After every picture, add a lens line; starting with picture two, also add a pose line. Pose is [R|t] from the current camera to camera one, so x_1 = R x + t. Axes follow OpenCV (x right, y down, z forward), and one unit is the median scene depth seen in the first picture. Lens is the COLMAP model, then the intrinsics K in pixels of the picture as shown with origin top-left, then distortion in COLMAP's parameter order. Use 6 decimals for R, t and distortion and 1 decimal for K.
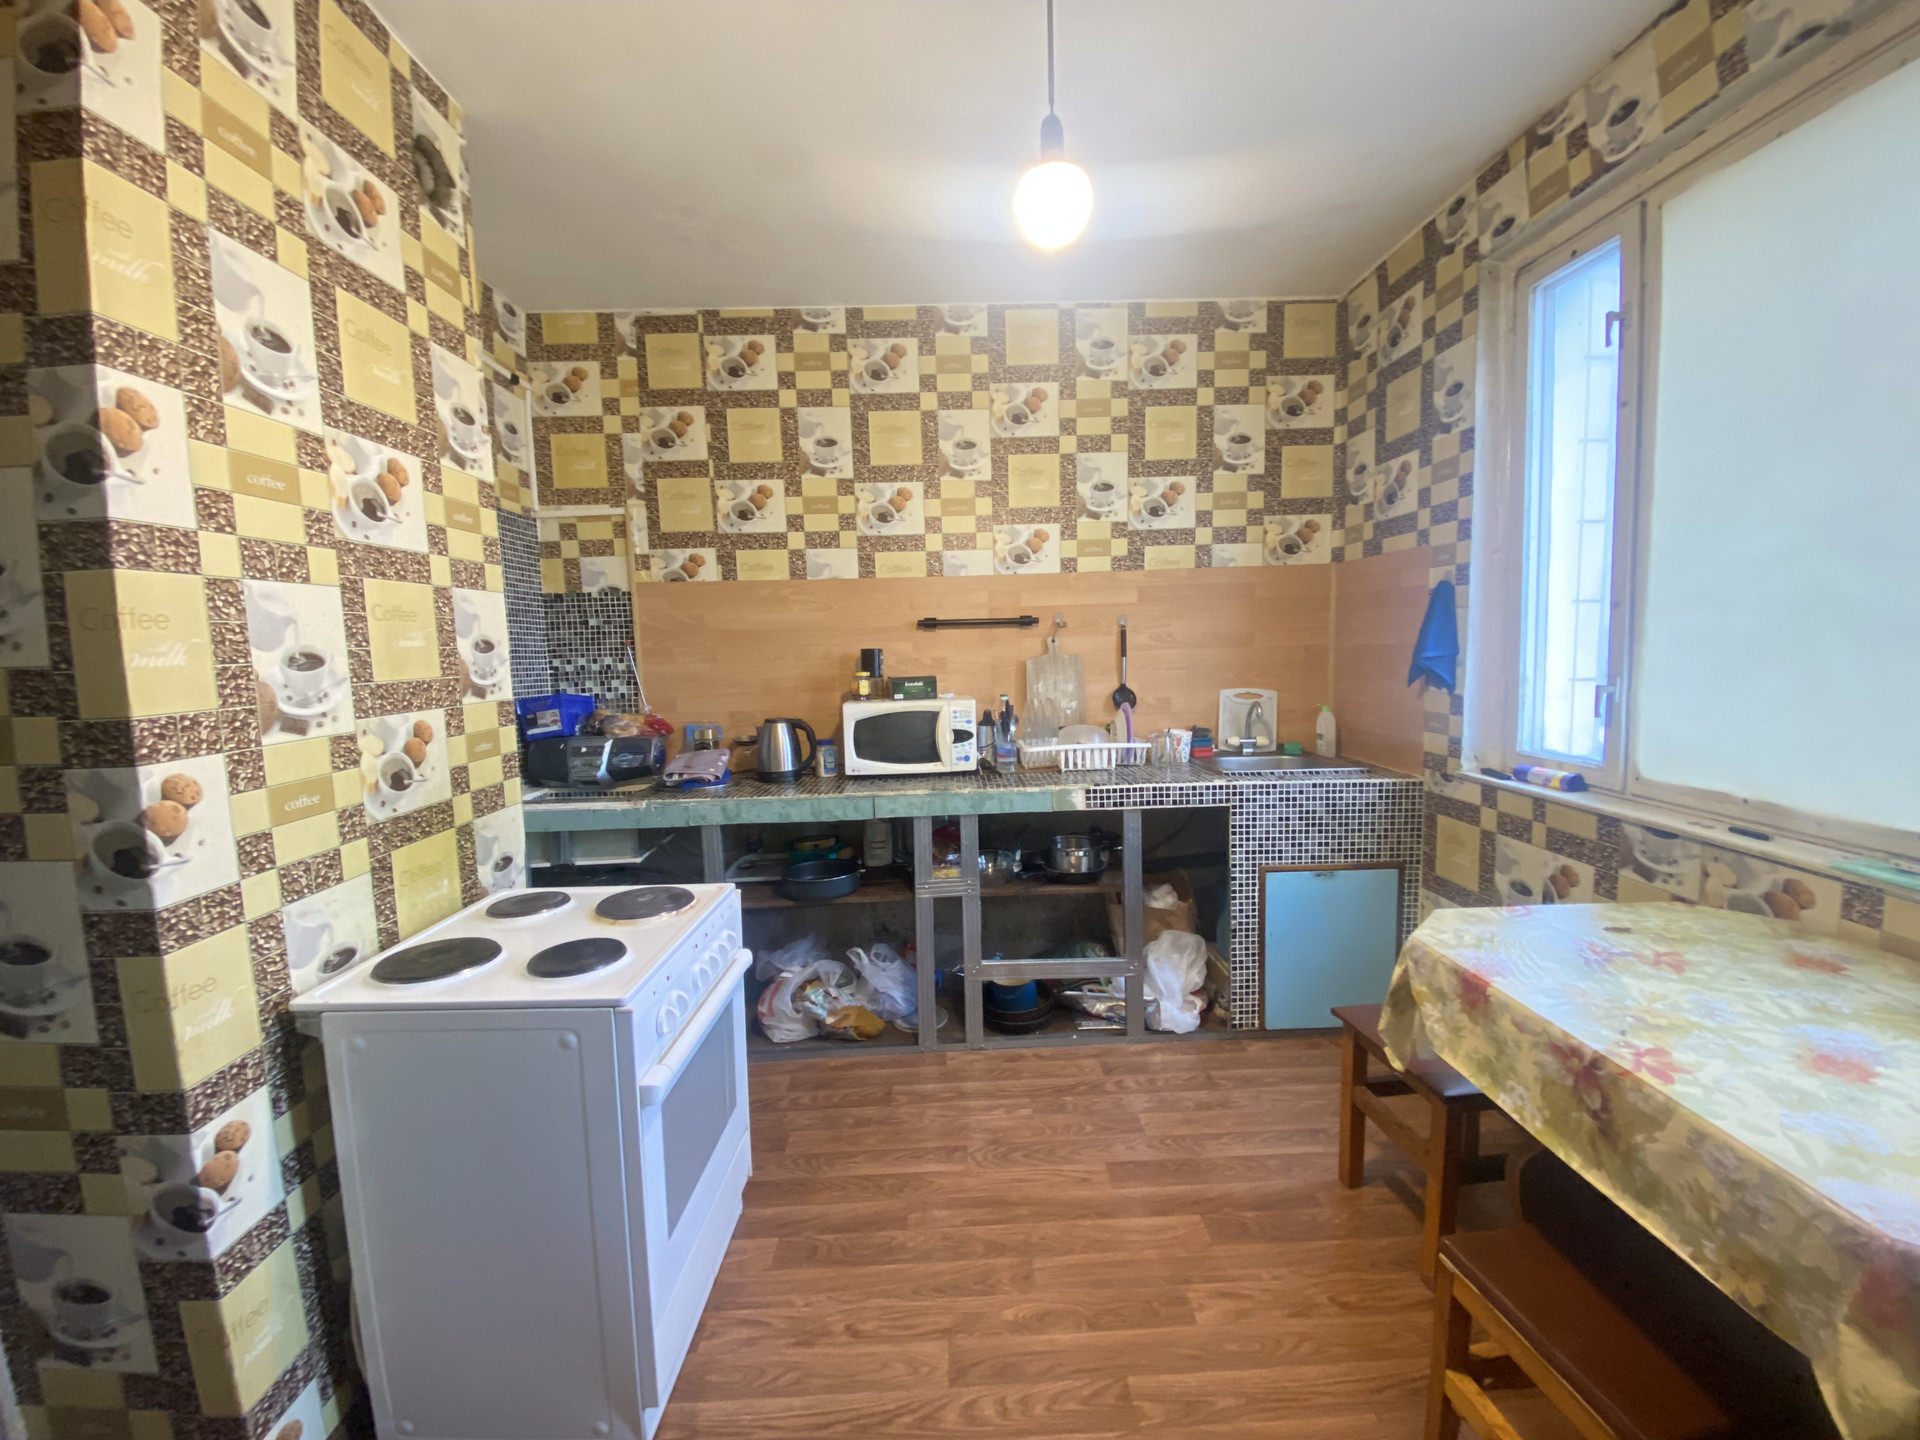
lens RADIAL K [[777.6, 0, 964.1], [0, 777.6, 724.7], [0, 0, 1]] dist [0.018354, -0.019033]
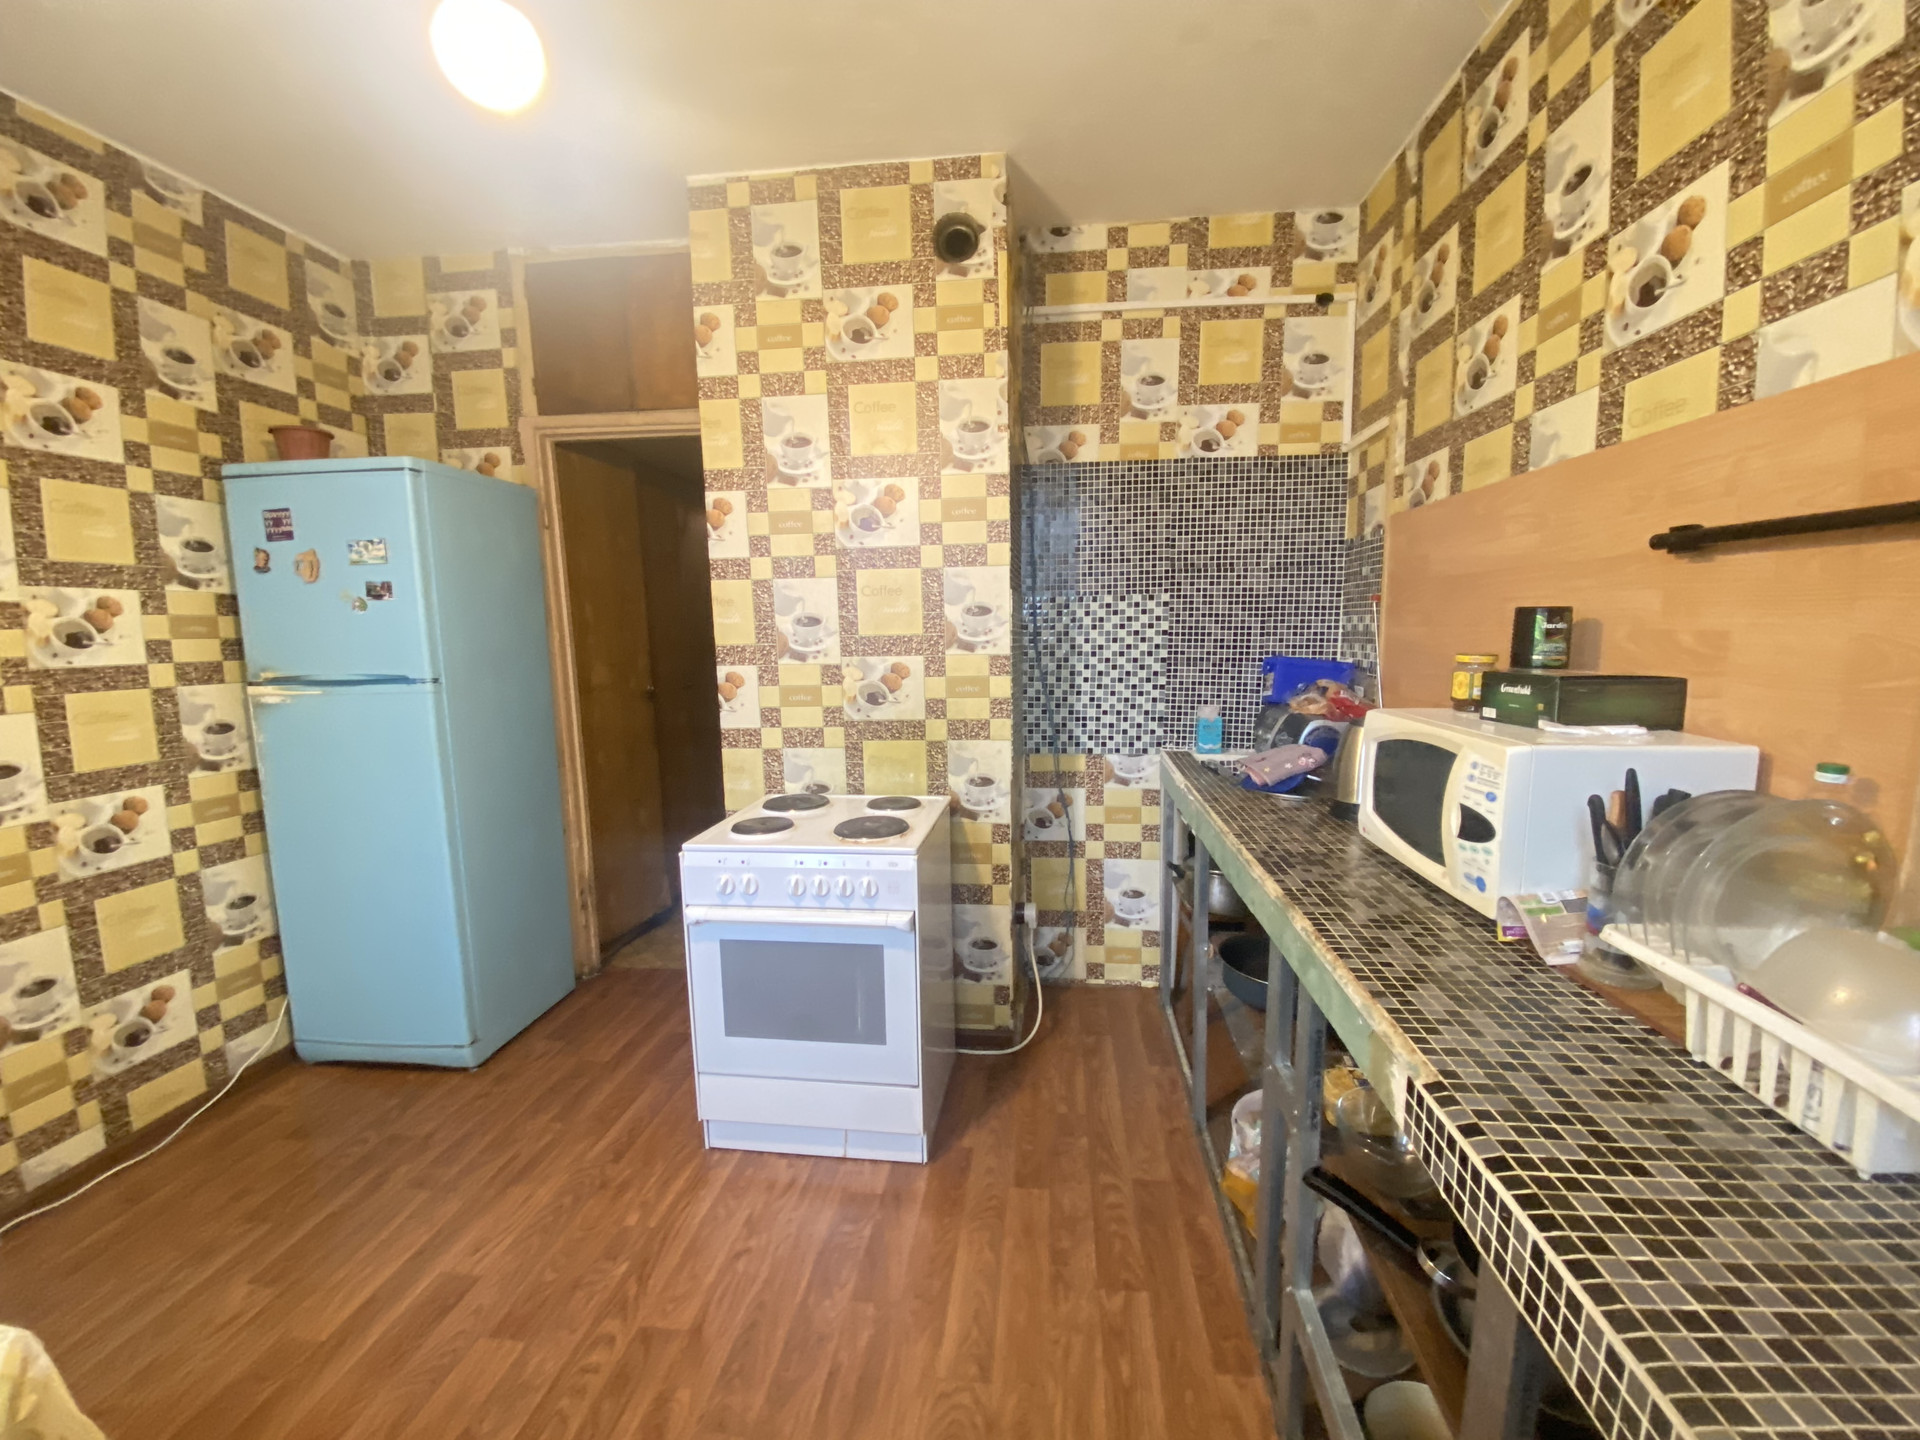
lens RADIAL K [[777.6, 0, 987.3], [0, 777.6, 727.3], [0, 0, 1]] dist [0.018354, -0.019033]
pose [[-0.127851, 0.158893, -0.978983, 0.459033], [-0.079331, 0.982282, 0.169789, -0.091468], [0.988616, 0.099372, -0.112980, 0.837451]]
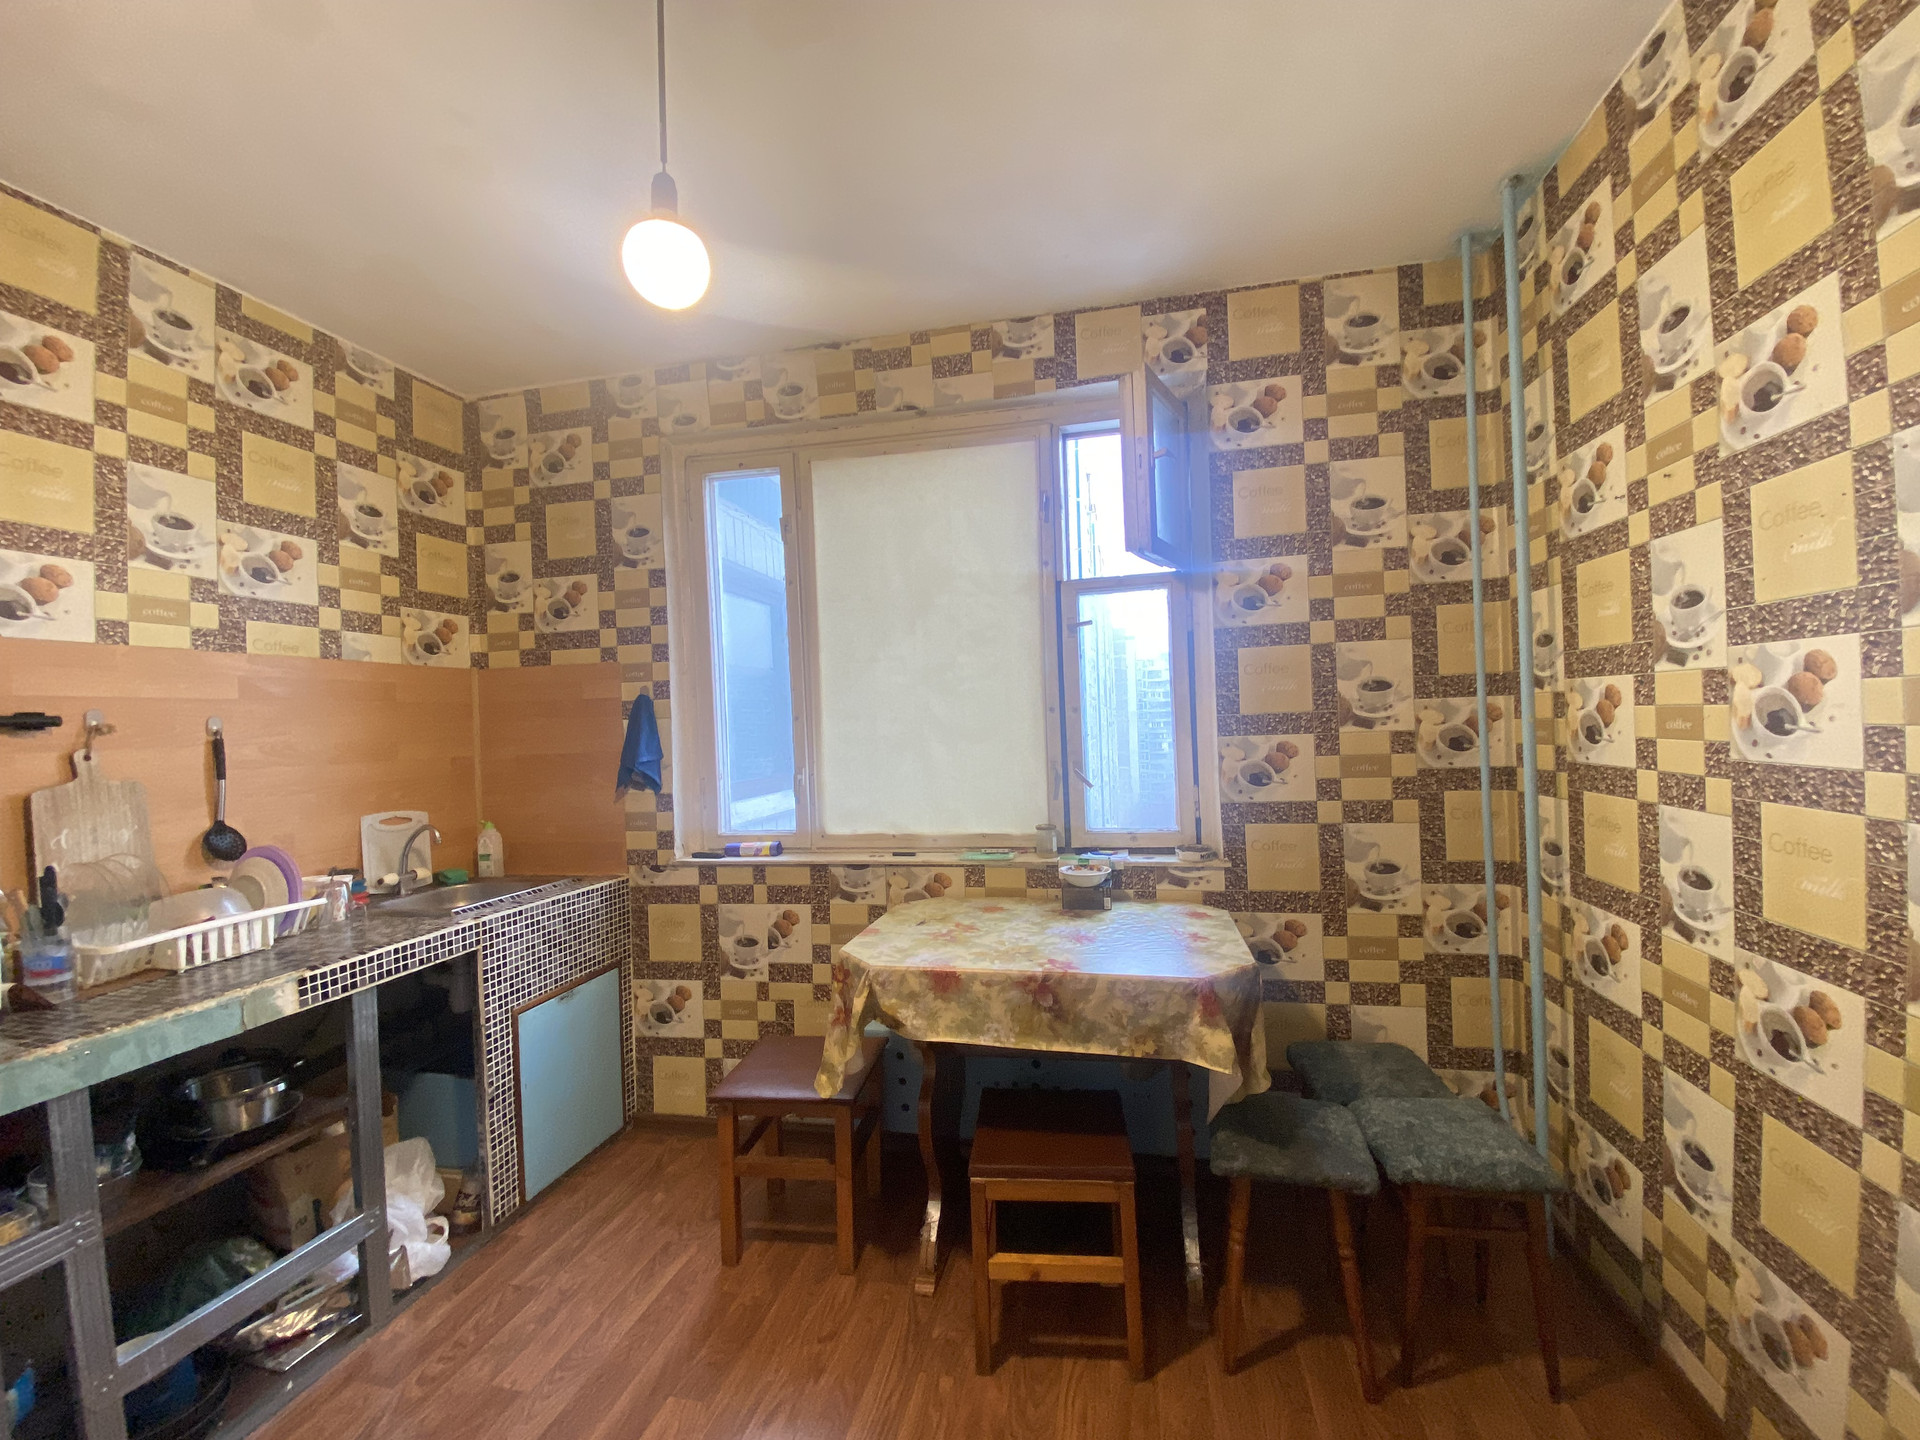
lens RADIAL K [[777.6, 0, 974.0], [0, 777.6, 718.5], [0, 0, 1]] dist [0.018354, -0.019033]
pose [[0.218138, 0.024461, 0.975611, -0.352200], [0.131672, 0.989807, -0.054258, -0.022790], [-0.966995, 0.140296, 0.212693, 0.275860]]
